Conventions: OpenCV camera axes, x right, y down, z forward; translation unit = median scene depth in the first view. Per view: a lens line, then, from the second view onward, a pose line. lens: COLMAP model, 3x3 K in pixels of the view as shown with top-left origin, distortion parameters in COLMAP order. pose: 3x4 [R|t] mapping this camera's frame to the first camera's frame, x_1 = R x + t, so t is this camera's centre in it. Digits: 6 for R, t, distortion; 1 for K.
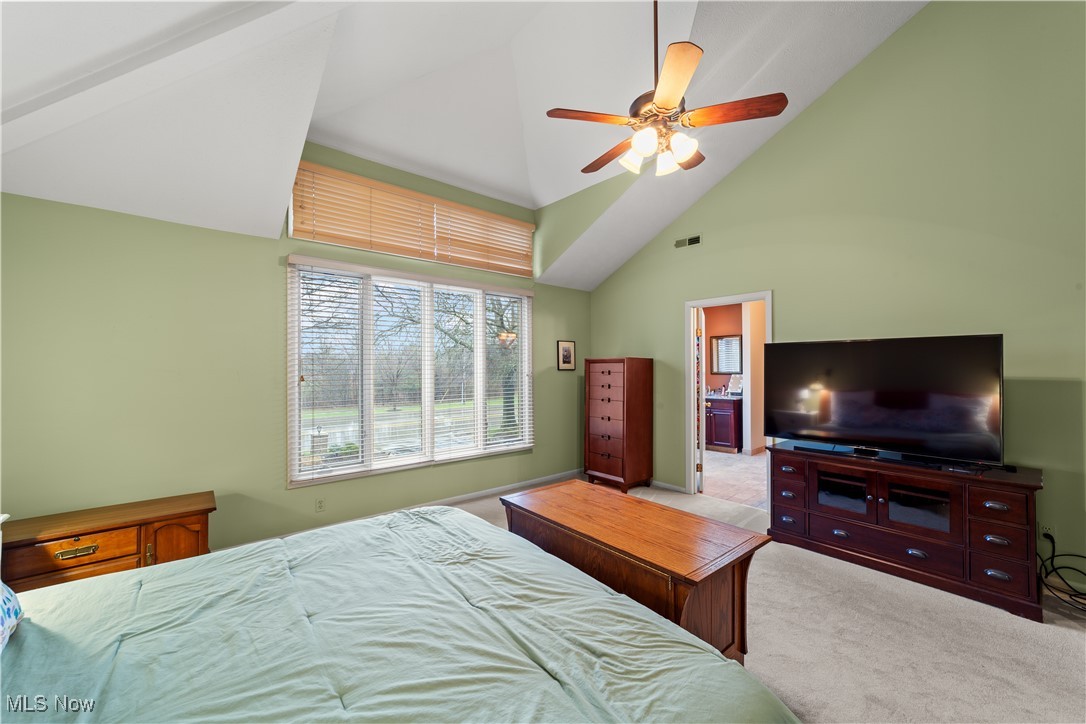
lens RADIAL K [[417.3, 0, 542.6], [0, 417.3, 369.2], [0, 0, 1]] dist [-0.013890, 0.000050]
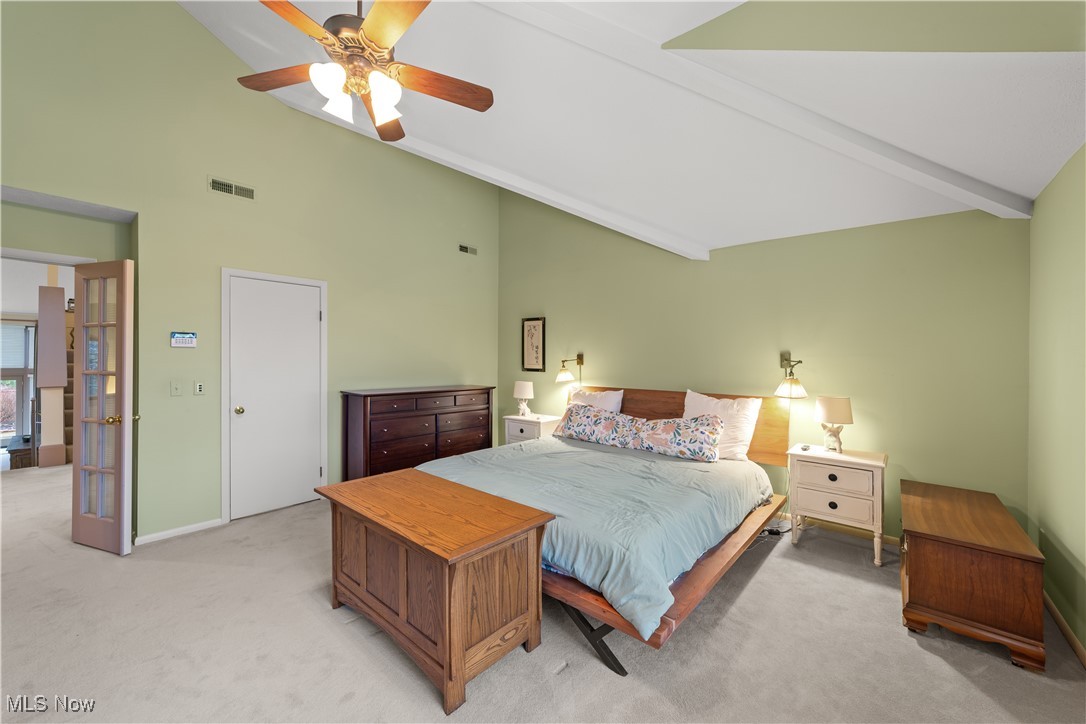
lens RADIAL K [[413.7, 0, 530.8], [0, 413.7, 356.9], [0, 0, 1]] dist [-0.000041, 0.000018]
pose [[-0.986682, -0.007384, -0.162493, 0.082626], [-0.007881, 0.999966, 0.002416, -0.006239], [0.162470, 0.003664, -0.986707, 1.813748]]
